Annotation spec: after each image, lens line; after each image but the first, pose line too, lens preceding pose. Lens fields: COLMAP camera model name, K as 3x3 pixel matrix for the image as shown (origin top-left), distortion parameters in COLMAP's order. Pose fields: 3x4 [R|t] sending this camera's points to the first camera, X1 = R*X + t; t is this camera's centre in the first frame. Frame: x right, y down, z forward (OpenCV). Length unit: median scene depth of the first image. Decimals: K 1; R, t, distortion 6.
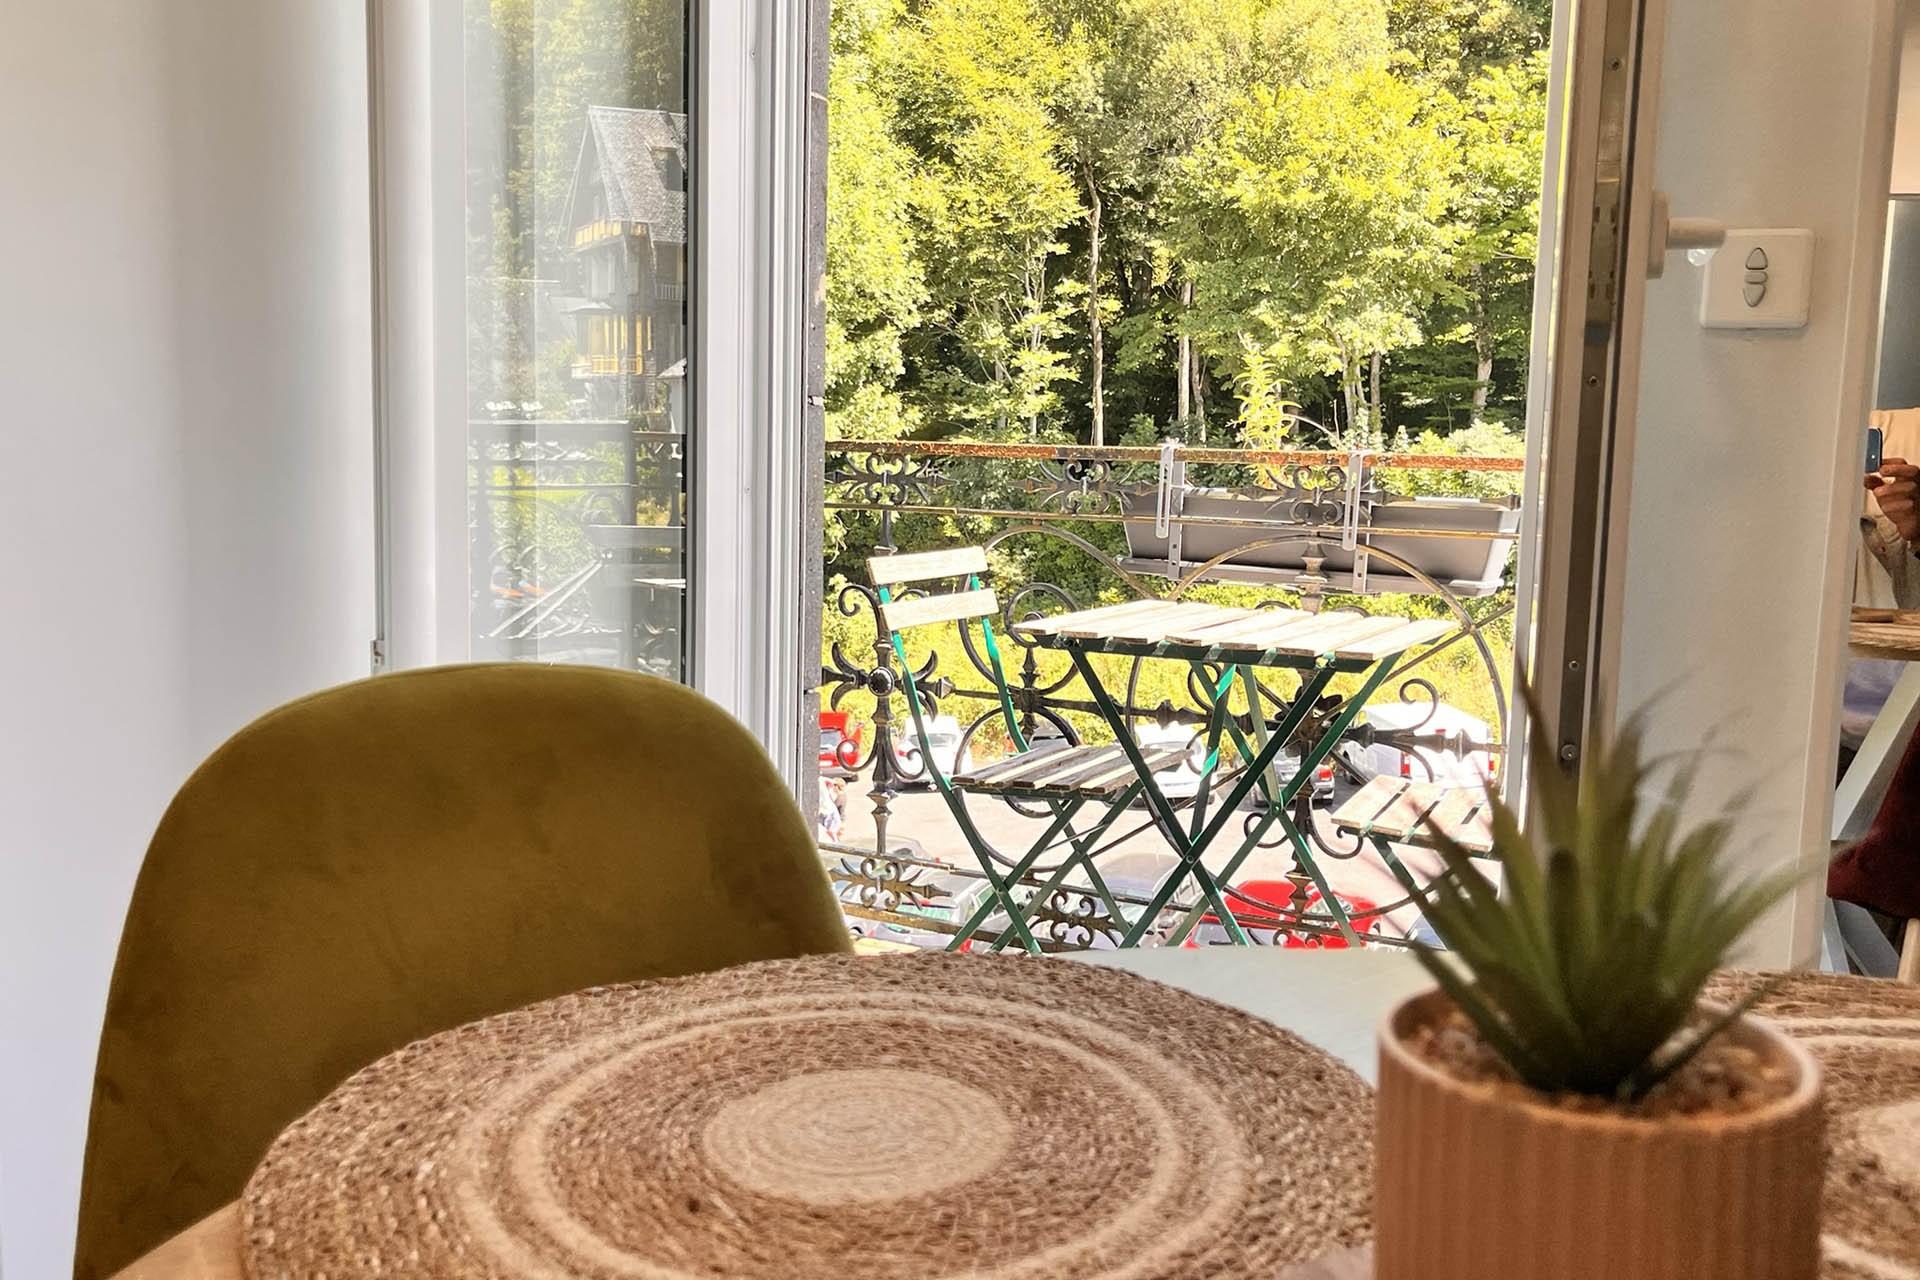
lens RADIAL K [[1630.4, 0, 960.0], [0, 1630.4, 640.0], [0, 0, 1]] dist [0.085250, 0.001109]
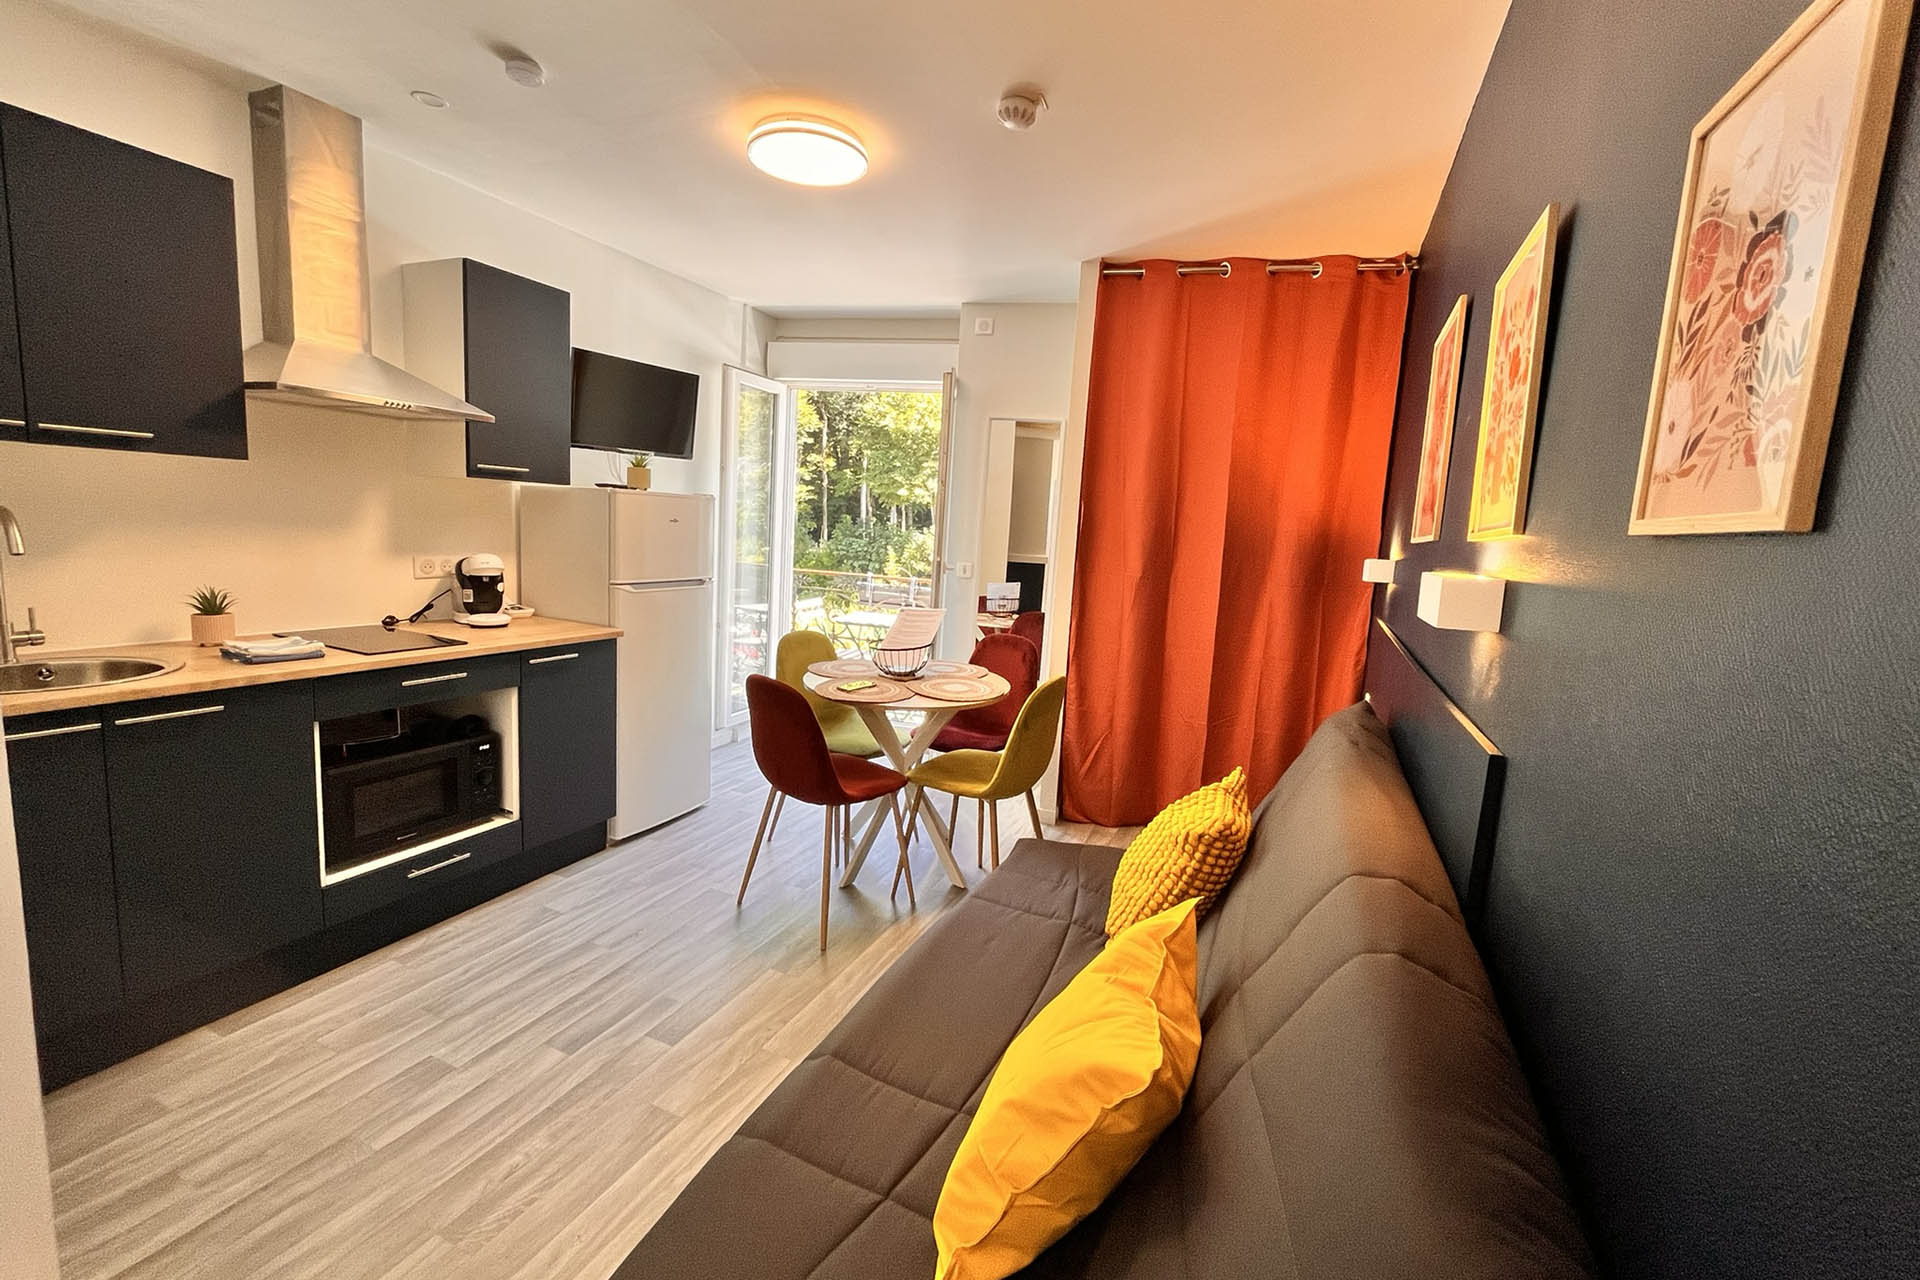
lens RADIAL K [[794.3, 0, 960.0], [0, 794.3, 640.0], [0, 0, 1]] dist [-0.000936, -0.000122]
pose [[0.966047, 0.002665, 0.258354, -0.021086], [-0.012103, 0.999316, 0.034950, -0.003541], [-0.258084, -0.036890, 0.965418, -0.126237]]
